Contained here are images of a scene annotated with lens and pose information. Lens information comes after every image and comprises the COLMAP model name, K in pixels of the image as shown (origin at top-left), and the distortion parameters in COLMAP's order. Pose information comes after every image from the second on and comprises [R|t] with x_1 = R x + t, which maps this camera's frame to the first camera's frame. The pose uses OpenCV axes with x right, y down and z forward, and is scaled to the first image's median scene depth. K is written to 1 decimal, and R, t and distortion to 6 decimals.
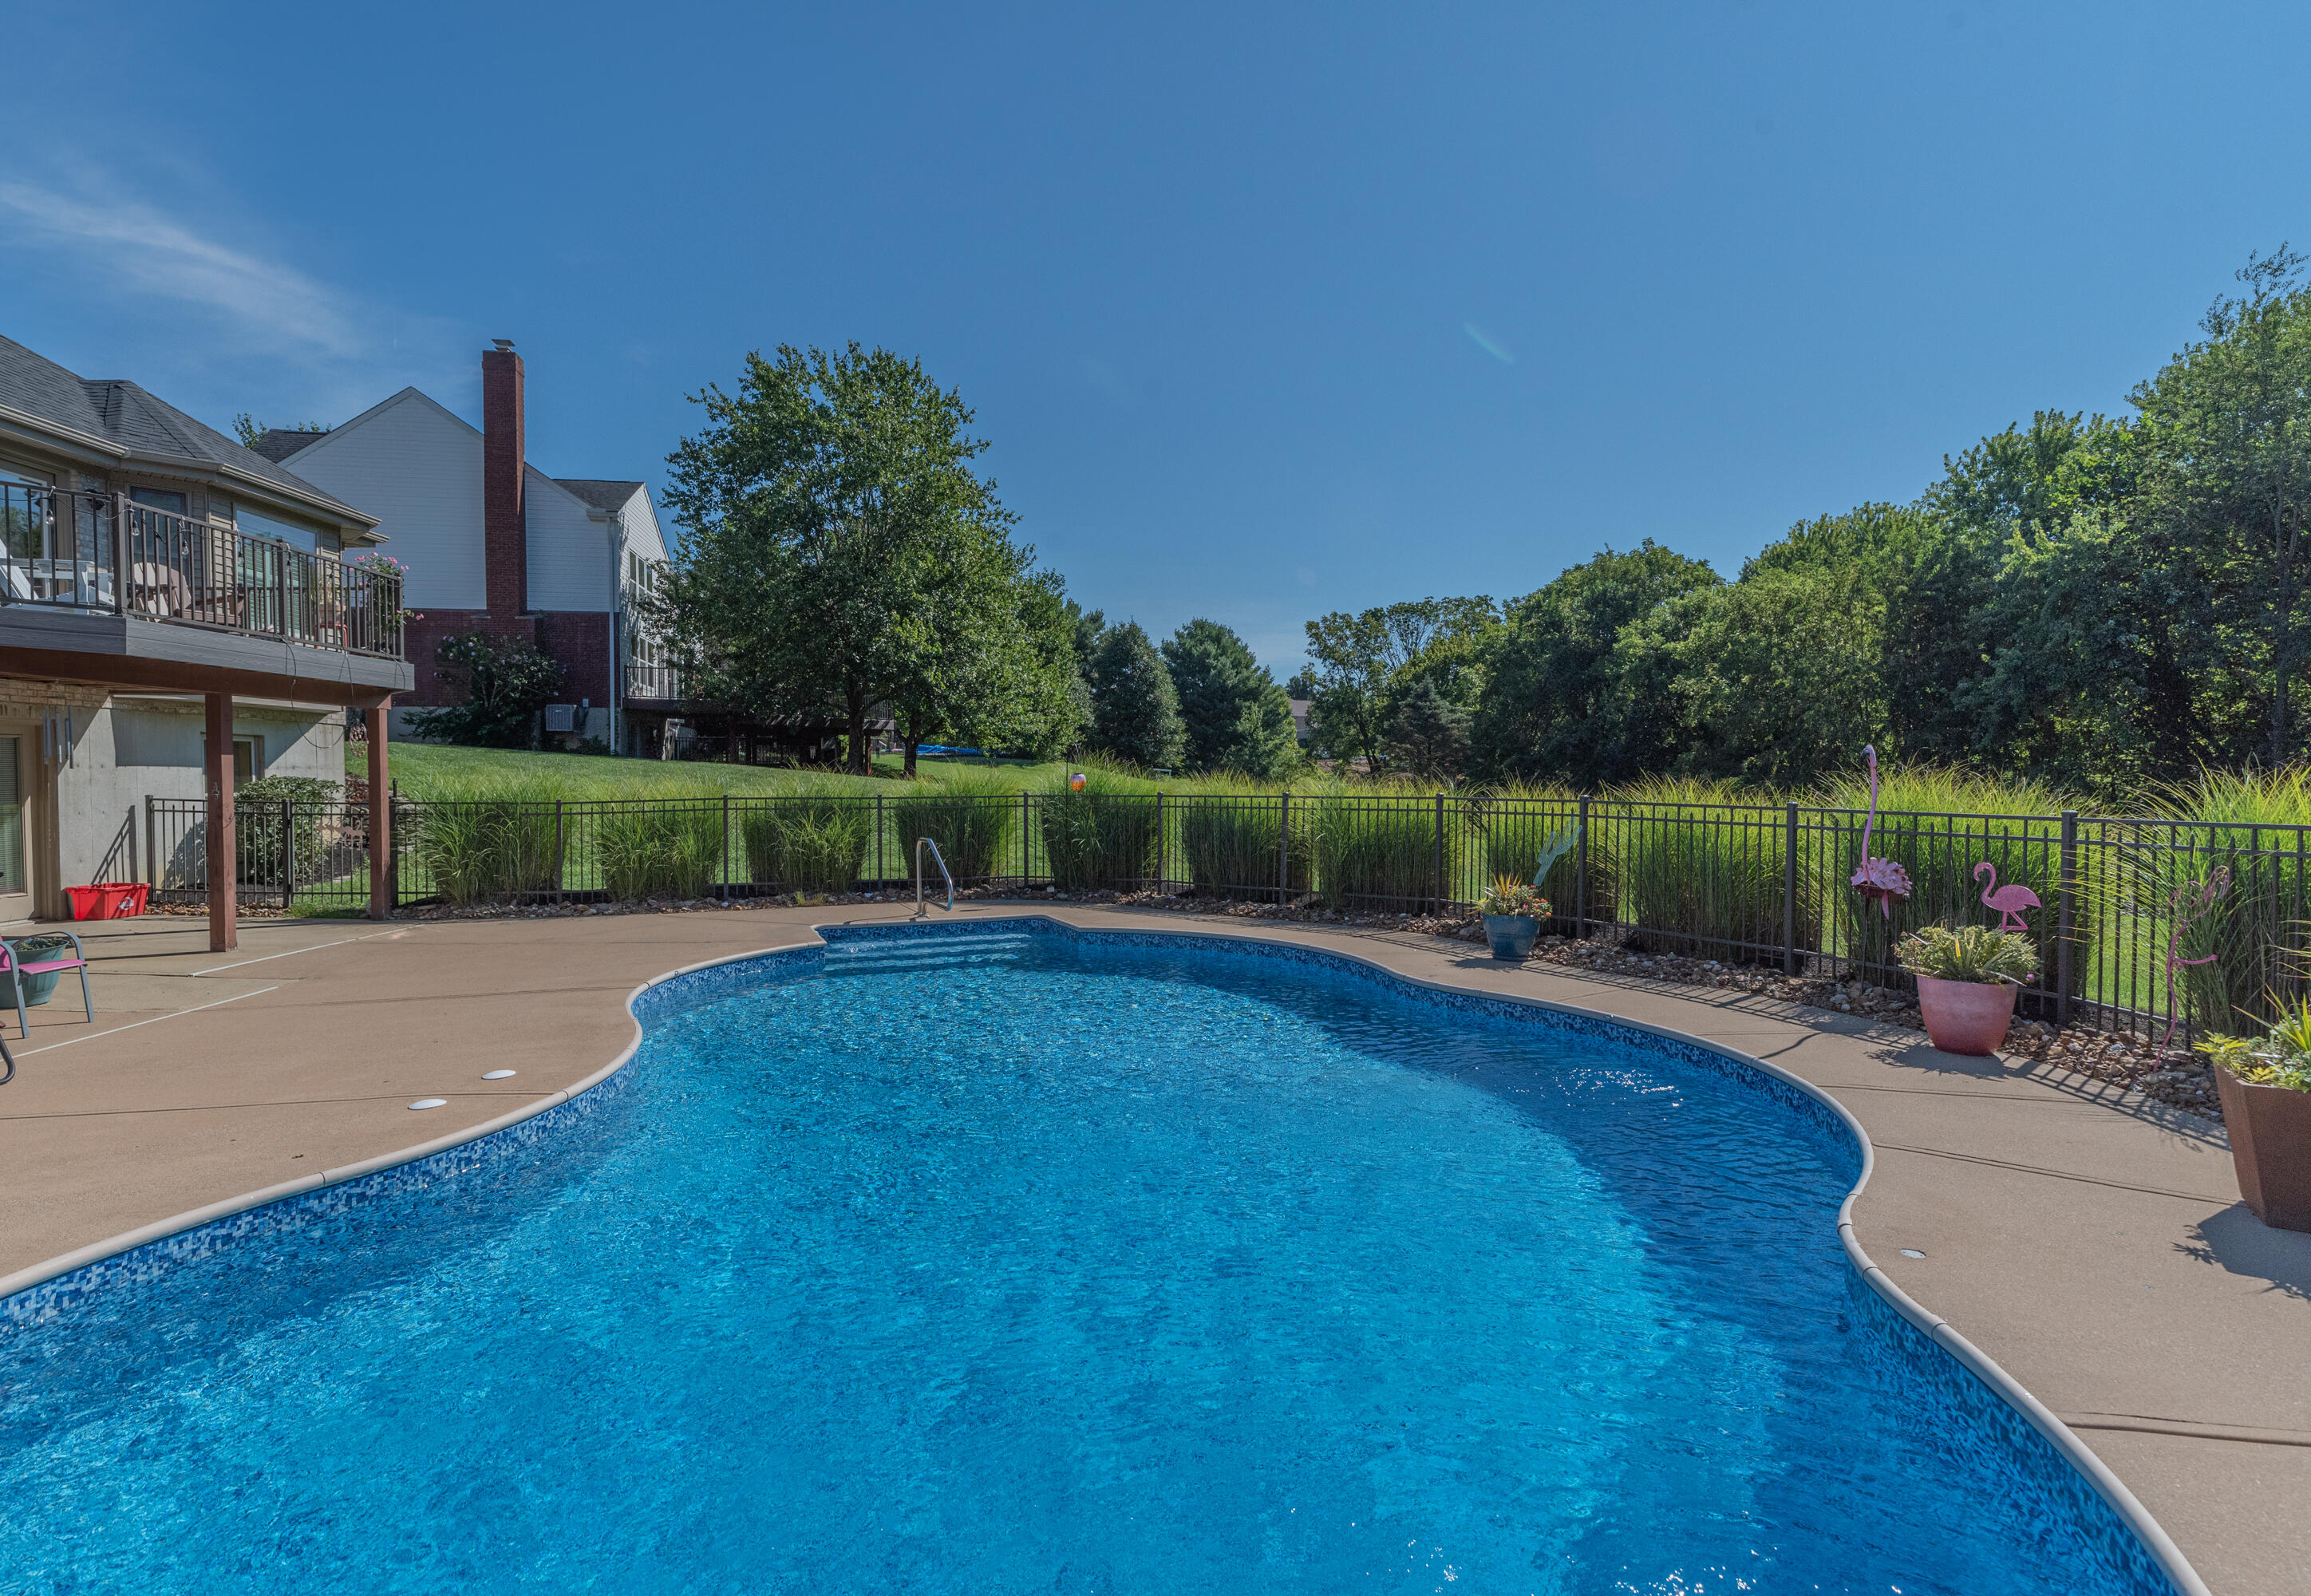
lens RADIAL K [[1157.6, 0, 1132.2], [0, 1157.6, 799.9], [0, 0, 1]] dist [-0.000252, -0.000821]
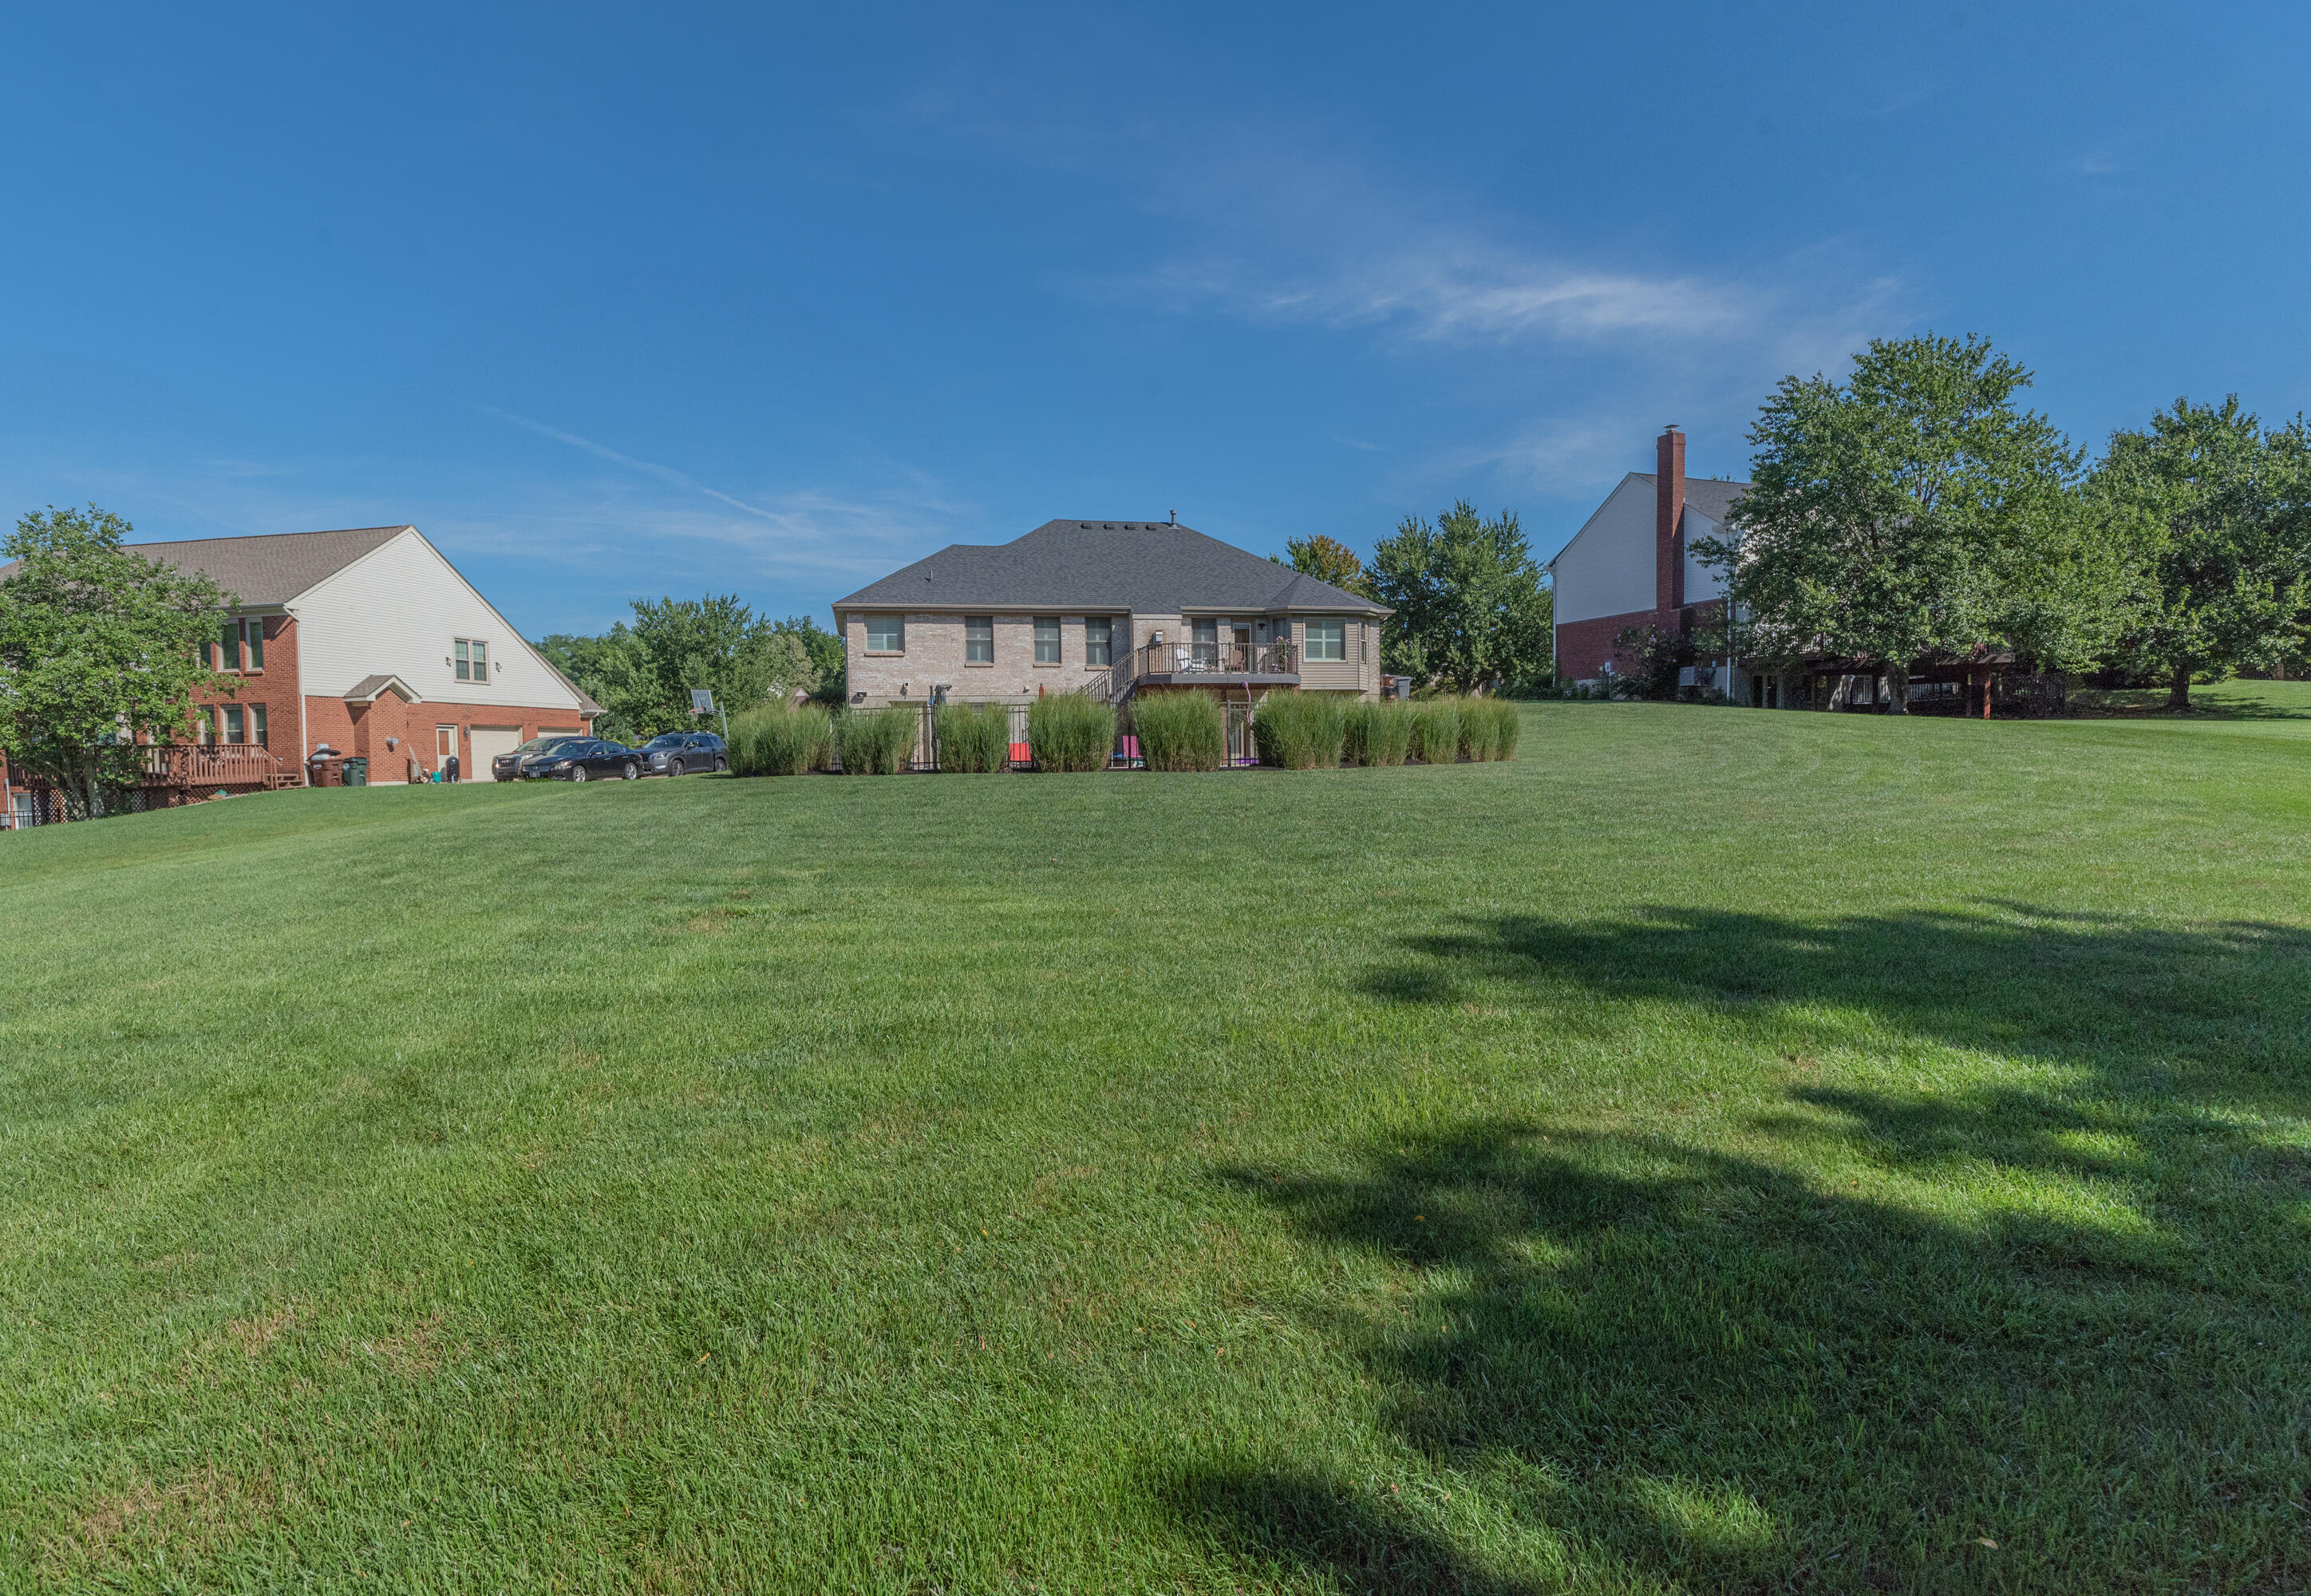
lens RADIAL K [[1157.6, 0, 1124.3], [0, 1157.6, 812.4], [0, 0, 1]] dist [-0.000252, -0.000821]
pose [[0.186911, 0.047000, -0.981252, 0.744159], [-0.005365, 0.998889, 0.046823, 0.032330], [0.982362, -0.003488, 0.186956, 0.026346]]
